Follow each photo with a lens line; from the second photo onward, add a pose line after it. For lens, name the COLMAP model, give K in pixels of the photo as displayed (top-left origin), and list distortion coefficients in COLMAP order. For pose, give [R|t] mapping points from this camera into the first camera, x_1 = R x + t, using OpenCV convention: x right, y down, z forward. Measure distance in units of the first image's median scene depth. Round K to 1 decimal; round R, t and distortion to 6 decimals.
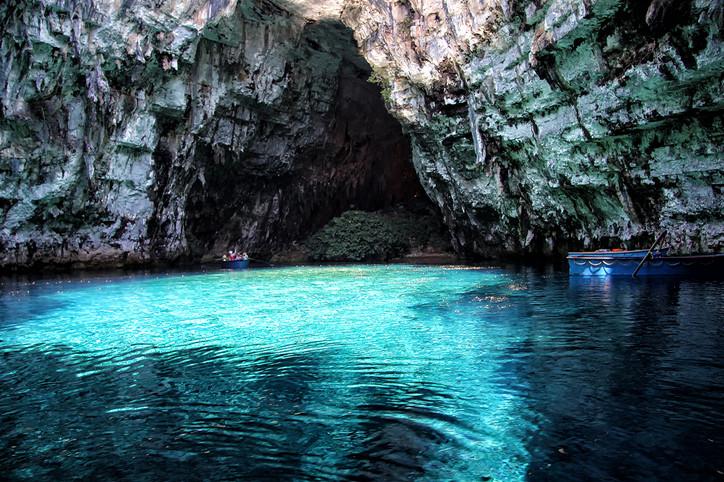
lens RADIAL K [[529.5, 0, 385.5], [0, 529.5, 255.7], [0, 0, 1]] dist [-0.163696, 0.074315]
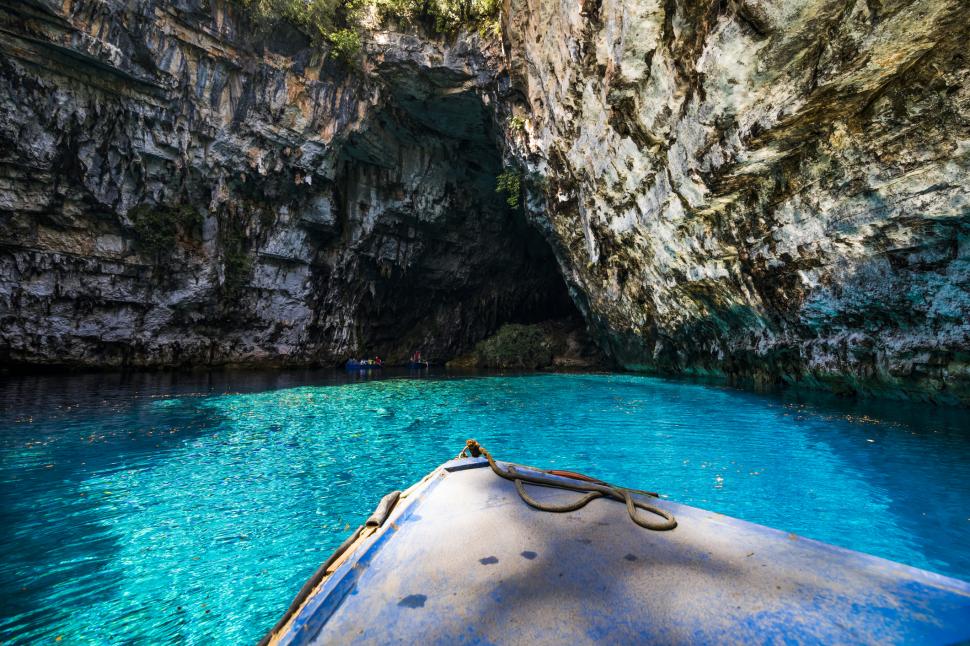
lens RADIAL K [[433.1, 0, 491.1], [0, 433.1, 327.9], [0, 0, 1]] dist [-0.016268, 0.003280]
pose [[0.968221, 0.006750, -0.250005, 0.189535], [-0.025332, 0.997141, -0.071186, -0.012169], [0.248810, 0.075257, 0.965624, 0.249657]]
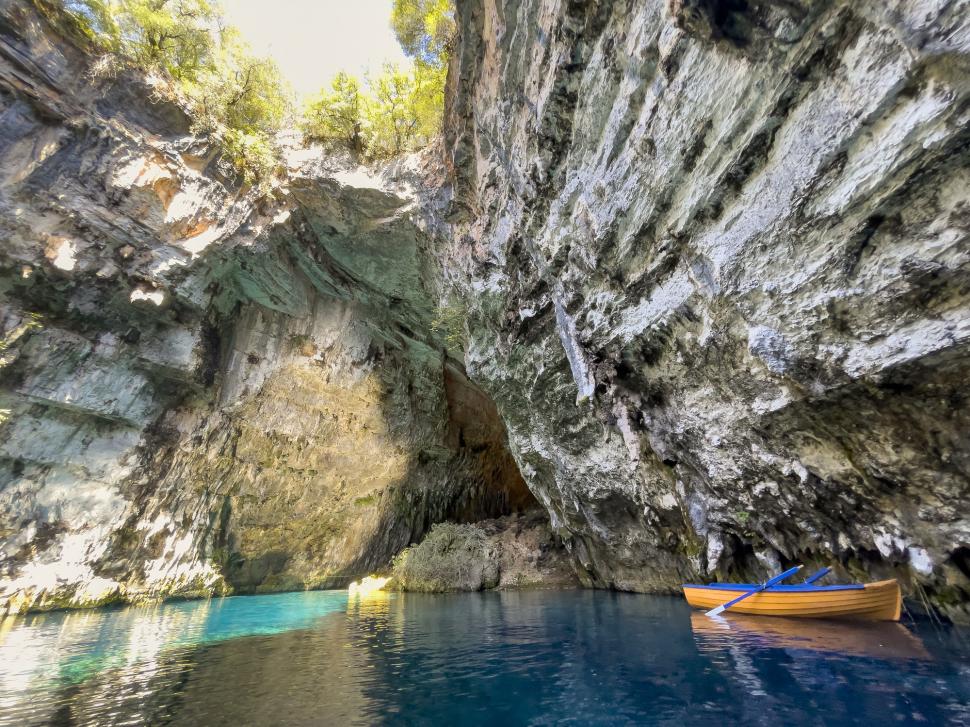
lens RADIAL K [[406.2, 0, 490.1], [0, 406.2, 356.3], [0, 0, 1]] dist [-0.006880, 0.003224]
pose [[0.995398, -0.051964, -0.080510, 0.113862], [0.008094, 0.882785, -0.469707, -0.020178], [0.095481, 0.466894, 0.879144, 0.581943]]
